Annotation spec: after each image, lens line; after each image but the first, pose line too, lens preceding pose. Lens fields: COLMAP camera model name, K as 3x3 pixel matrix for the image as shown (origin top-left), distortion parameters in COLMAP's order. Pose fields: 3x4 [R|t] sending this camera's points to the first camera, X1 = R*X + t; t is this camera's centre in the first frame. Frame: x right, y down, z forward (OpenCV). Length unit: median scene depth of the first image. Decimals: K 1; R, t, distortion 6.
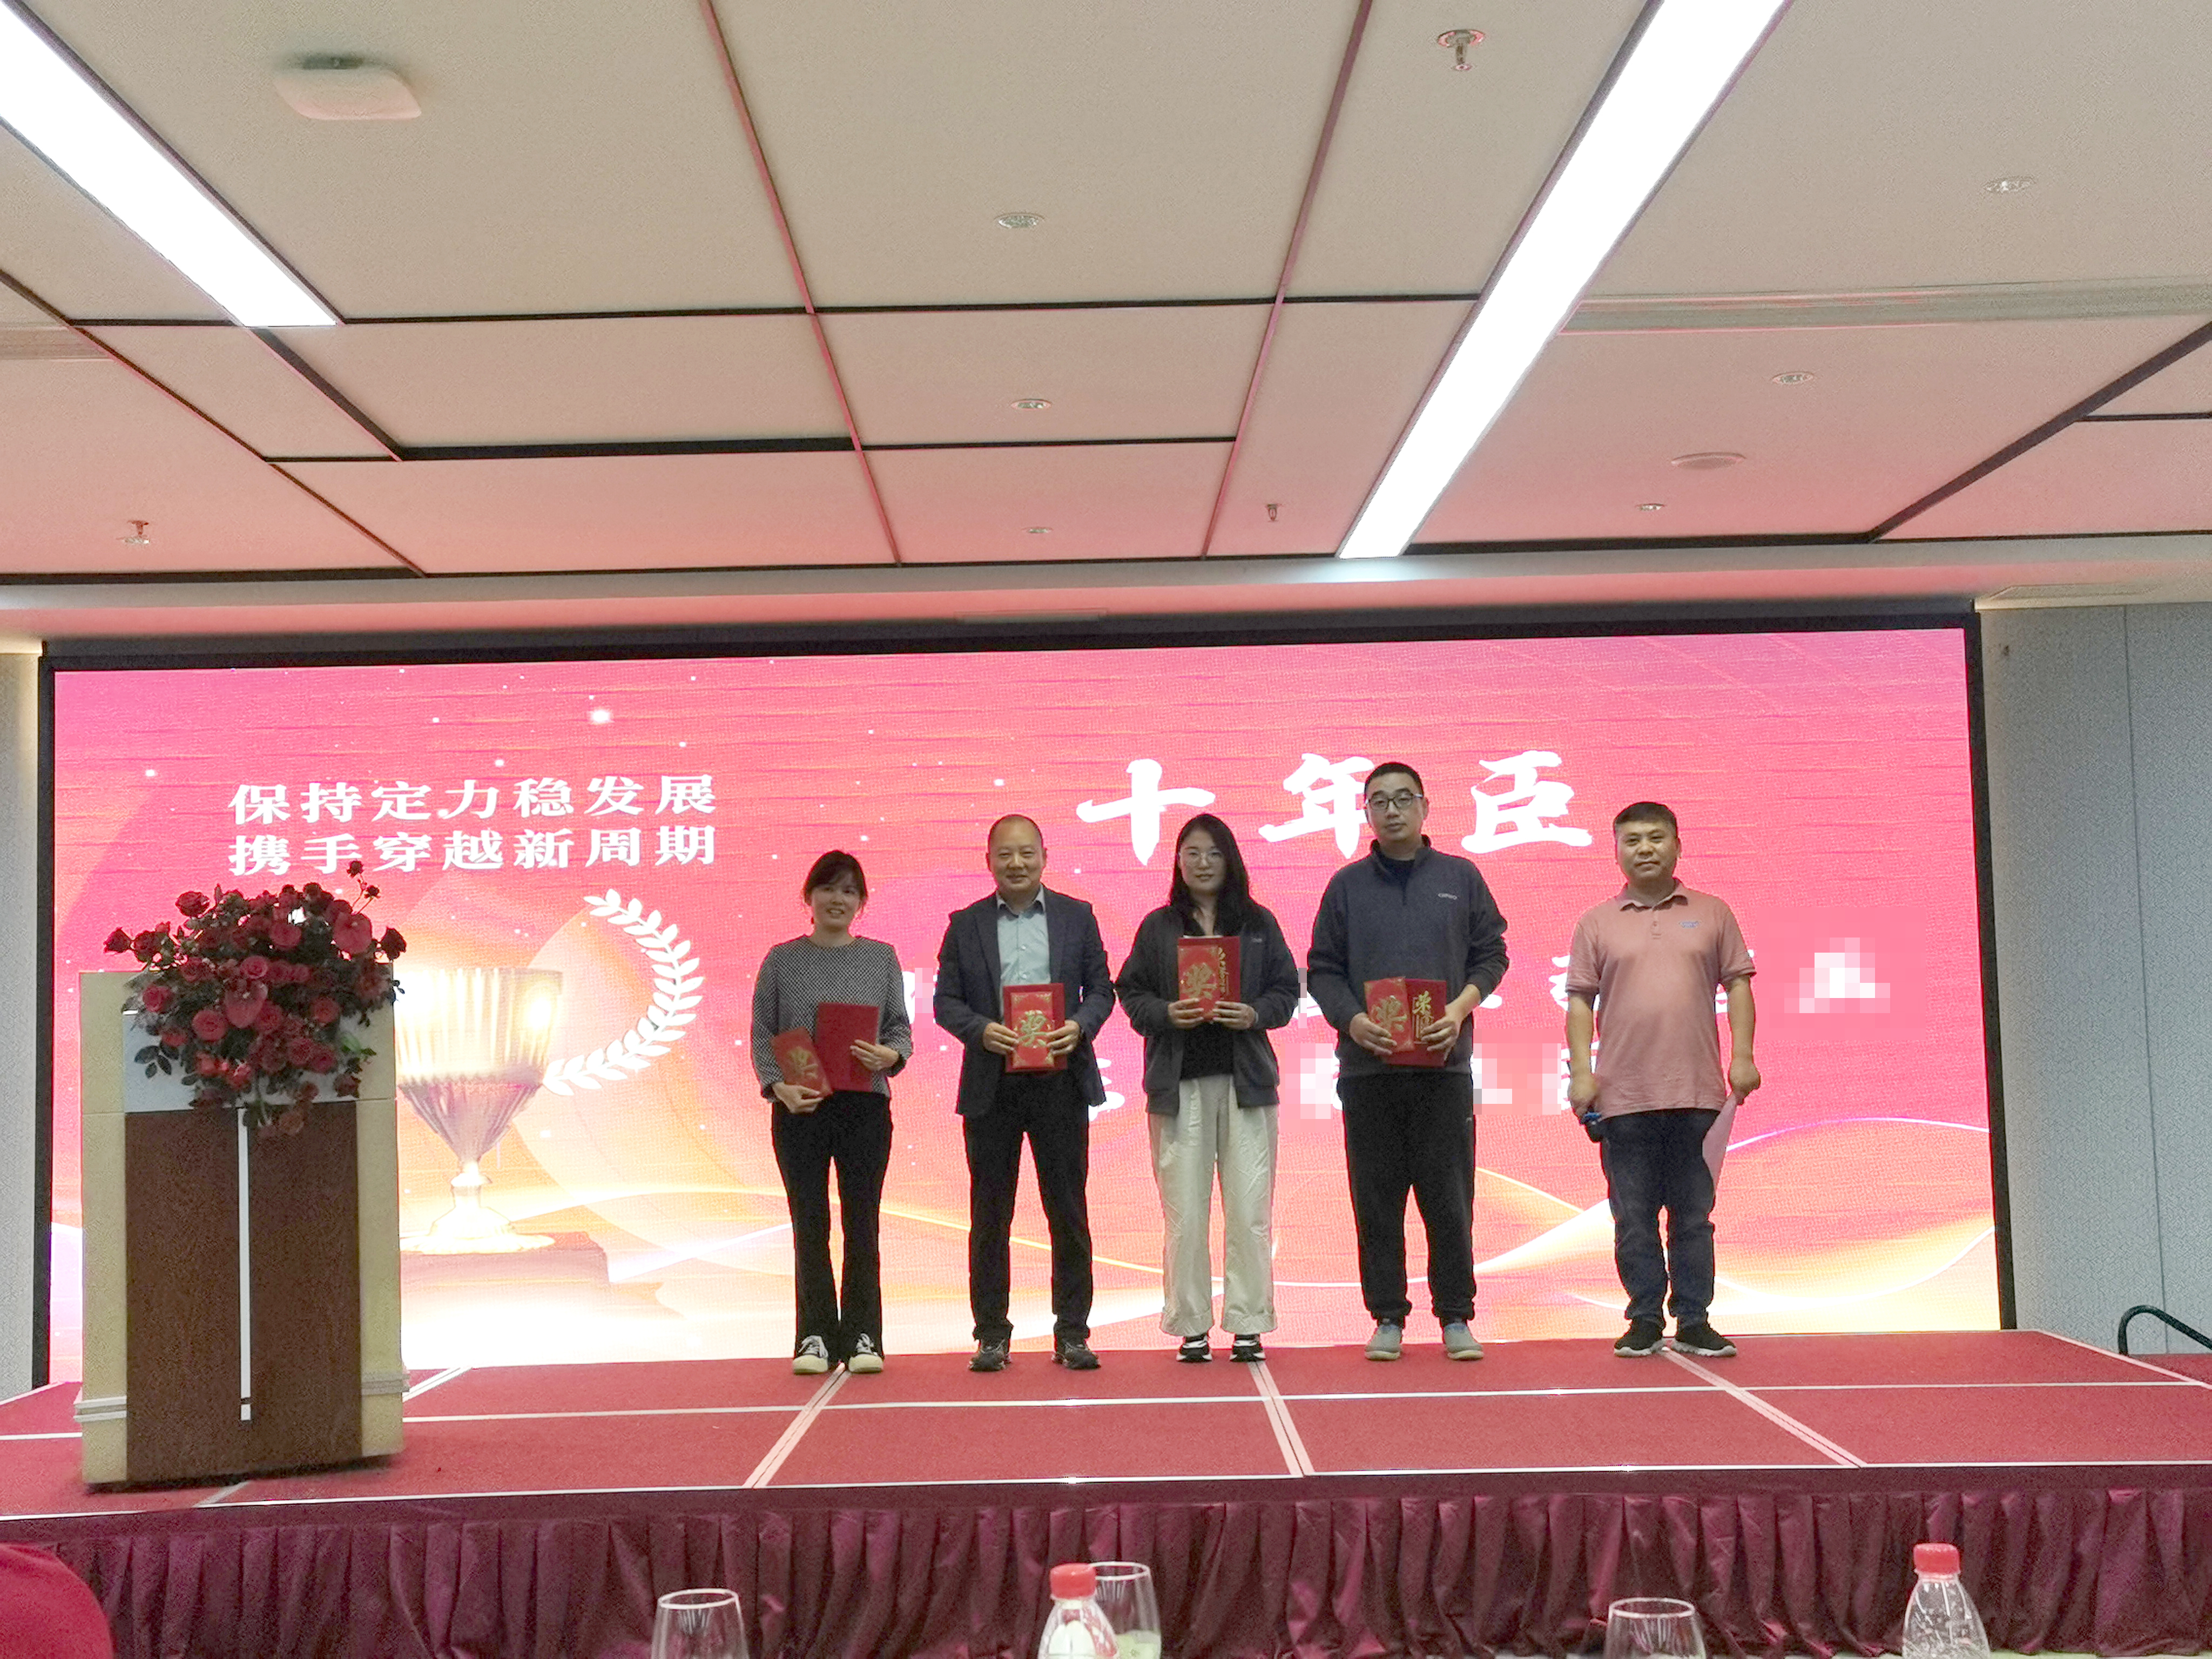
lens RADIAL K [[2684.6, 0, 1097.5], [0, 2684.6, 831.7], [0, 0, 1]] dist [-0.005112, 0.325767]
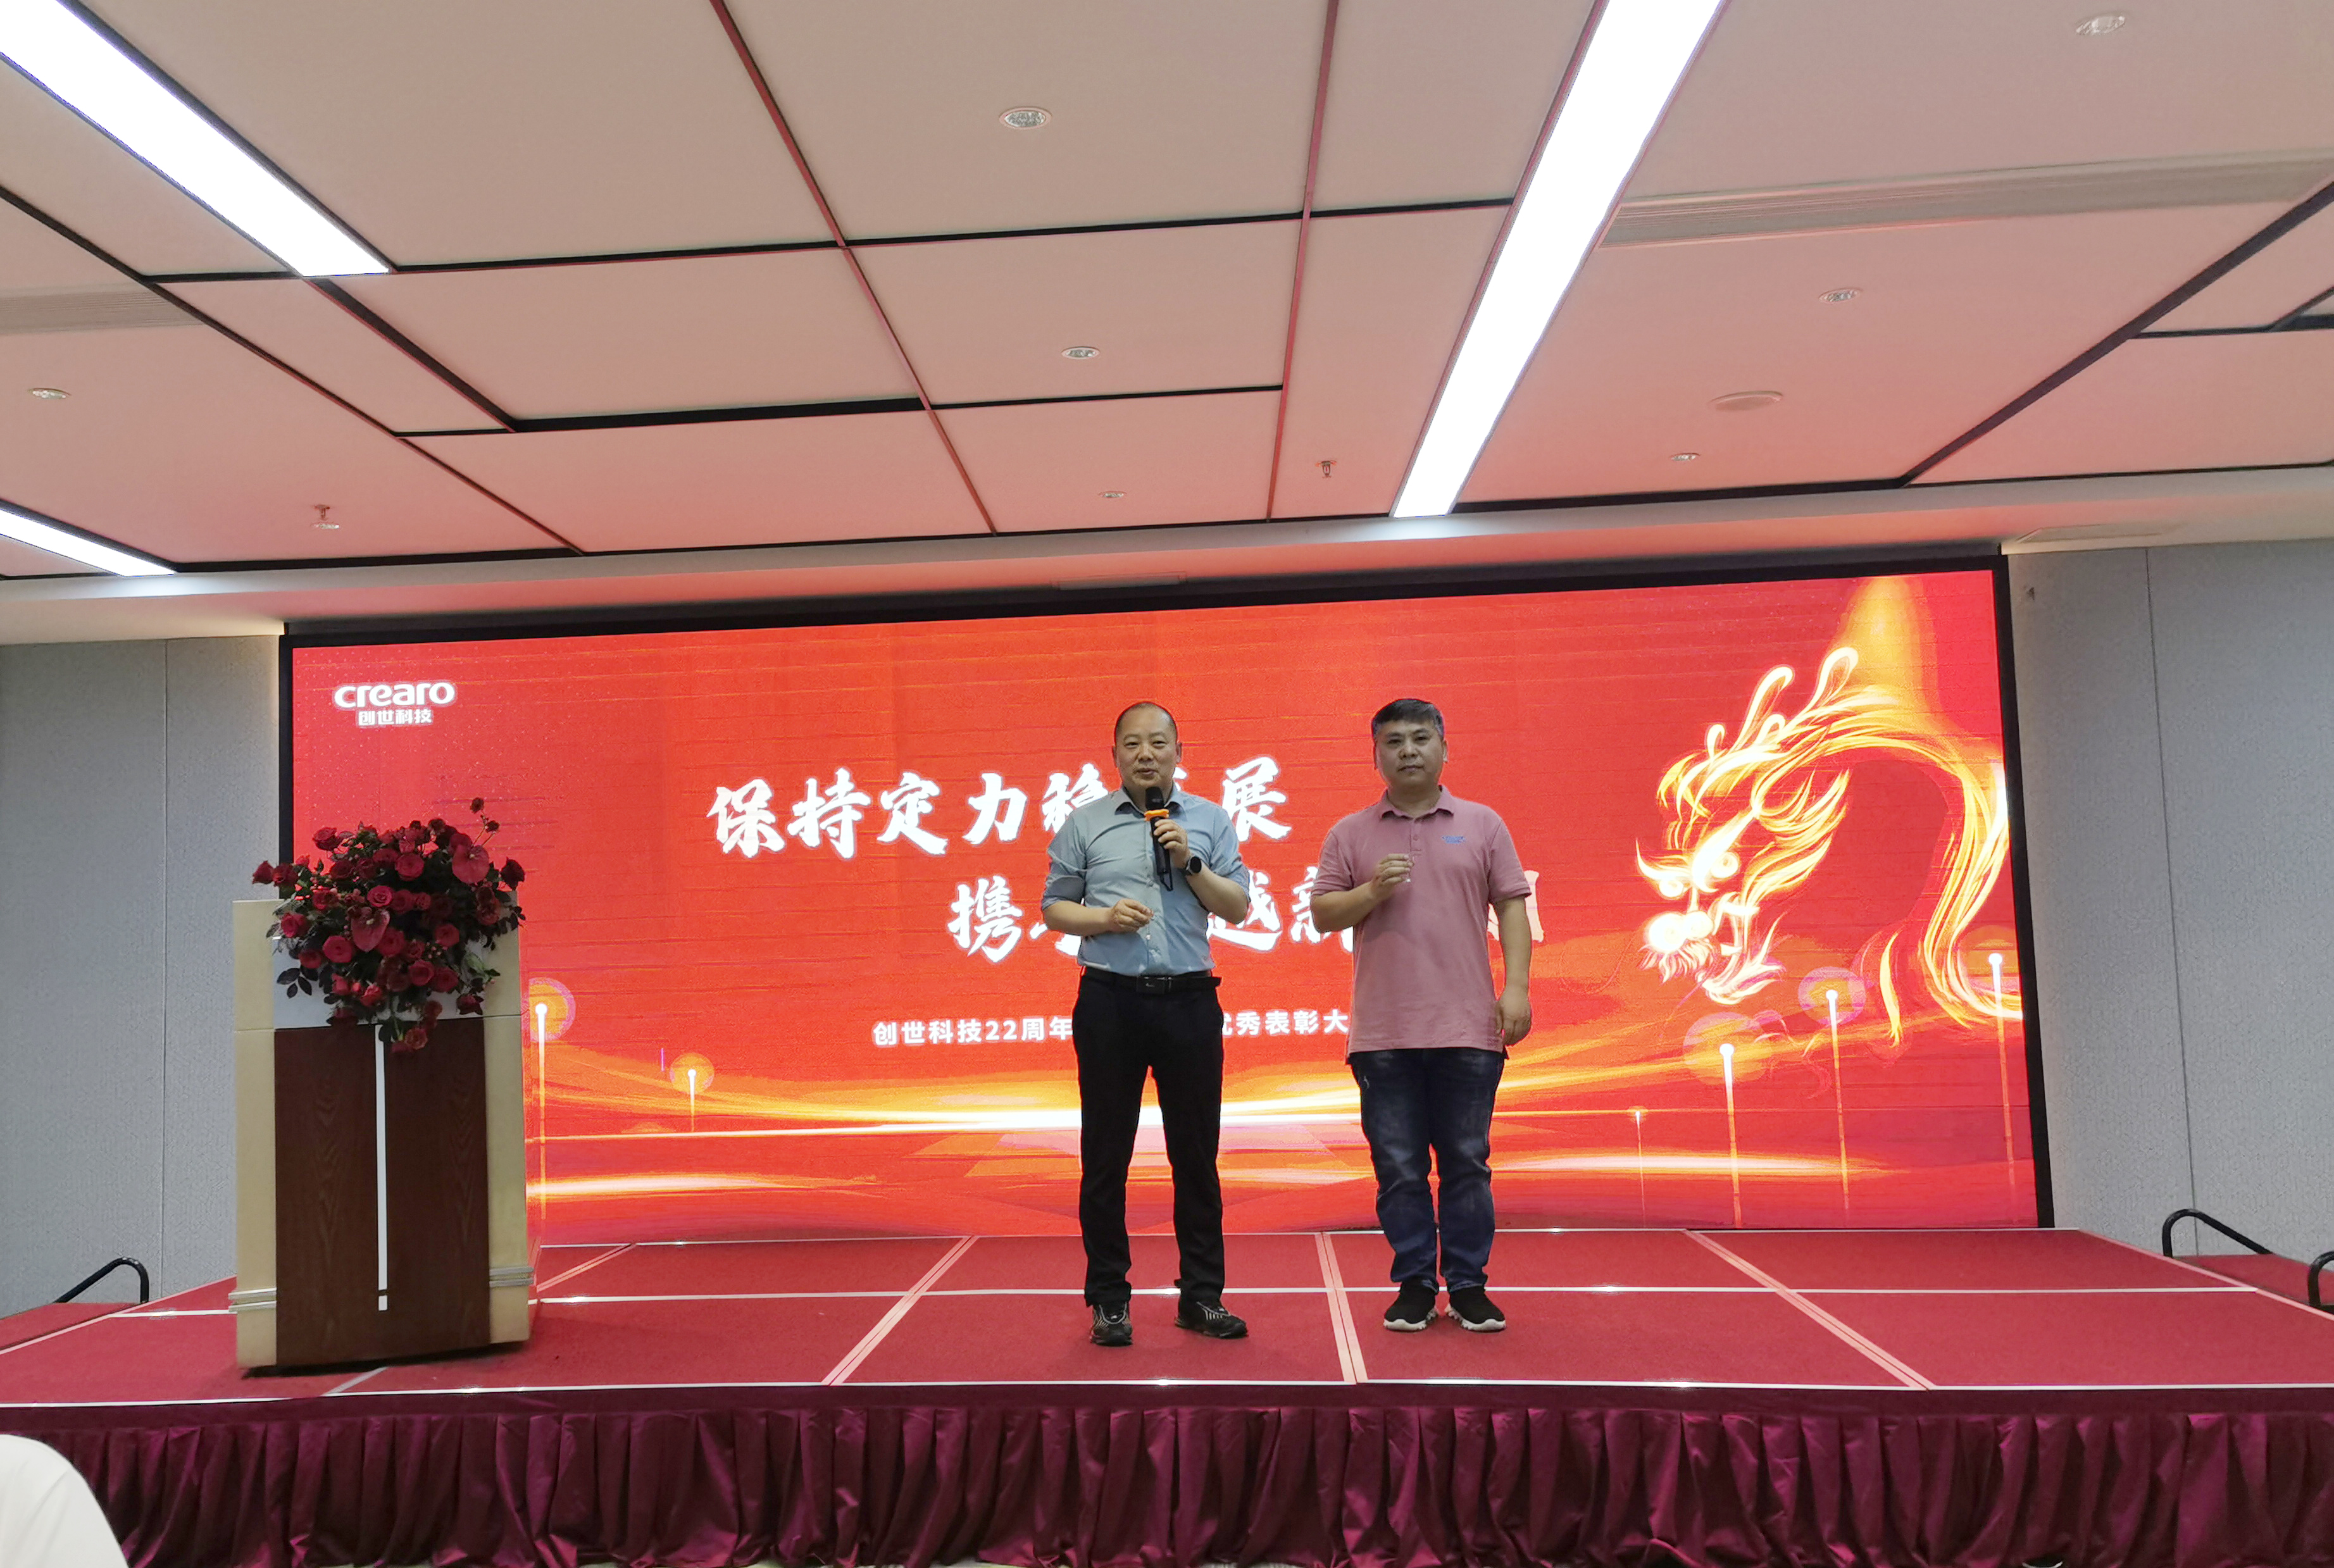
lens RADIAL K [[2078.8, 0, 1023.1], [0, 2078.8, 791.1], [0, 0, 1]] dist [0.126697, -0.095323]
pose [[0.995106, -0.013176, -0.097932, 0.029352], [0.013151, 0.999913, -0.000905, 0.011913], [0.097936, -0.000387, 0.995193, 0.174985]]
